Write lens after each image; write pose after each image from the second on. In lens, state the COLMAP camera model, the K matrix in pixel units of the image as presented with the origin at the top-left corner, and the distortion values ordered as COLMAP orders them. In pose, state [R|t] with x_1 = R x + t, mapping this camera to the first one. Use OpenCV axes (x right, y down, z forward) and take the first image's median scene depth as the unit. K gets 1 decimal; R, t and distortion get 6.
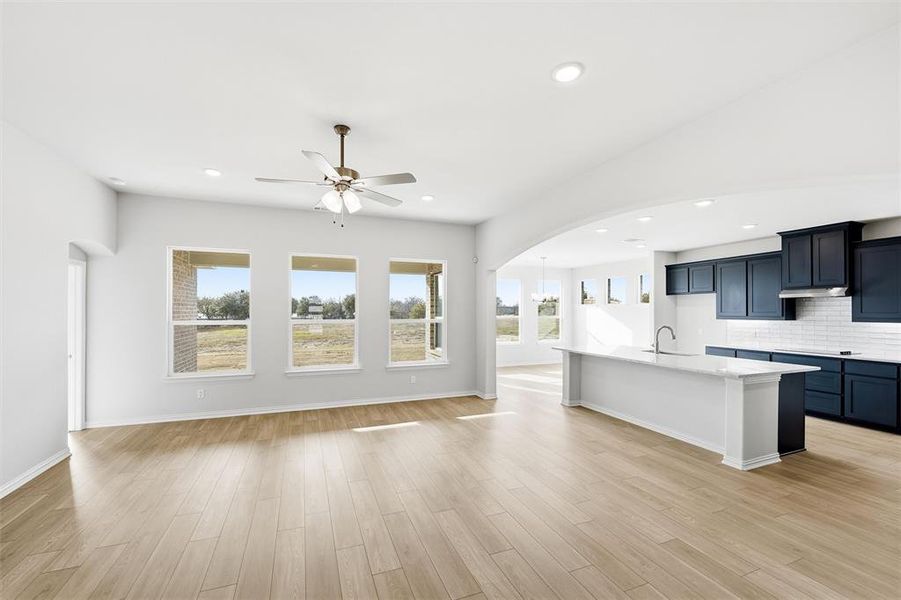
lens RADIAL K [[380.8, 0, 450.7], [0, 380.8, 305.5], [0, 0, 1]] dist [-0.007670, -0.000274]
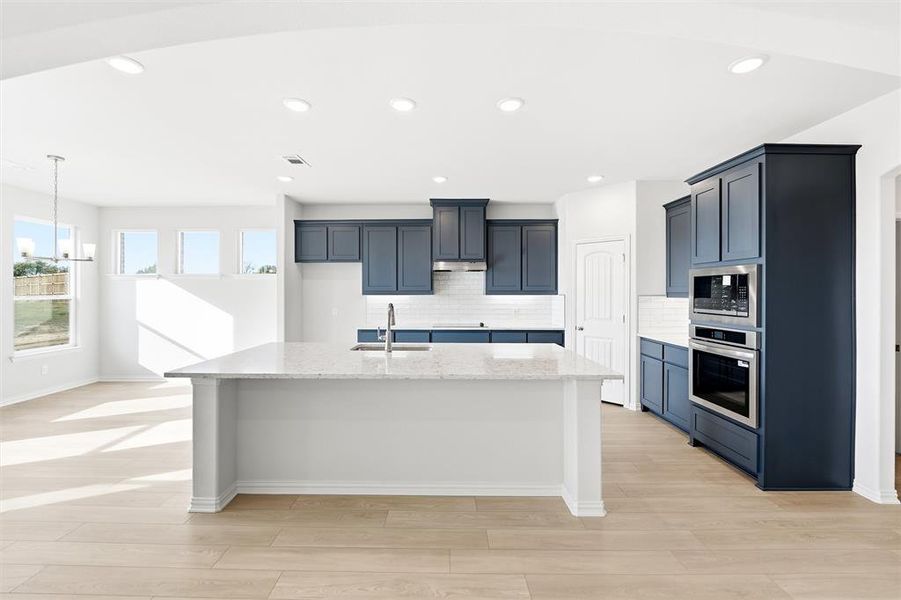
lens RADIAL K [[380.8, 0, 453.8], [0, 380.8, 294.7], [0, 0, 1]] dist [-0.007670, -0.000274]
pose [[0.384106, -0.004977, 0.923276, 0.039278], [-0.011098, 0.999888, 0.010007, 0.029151], [-0.923222, -0.014091, 0.384008, 0.592071]]
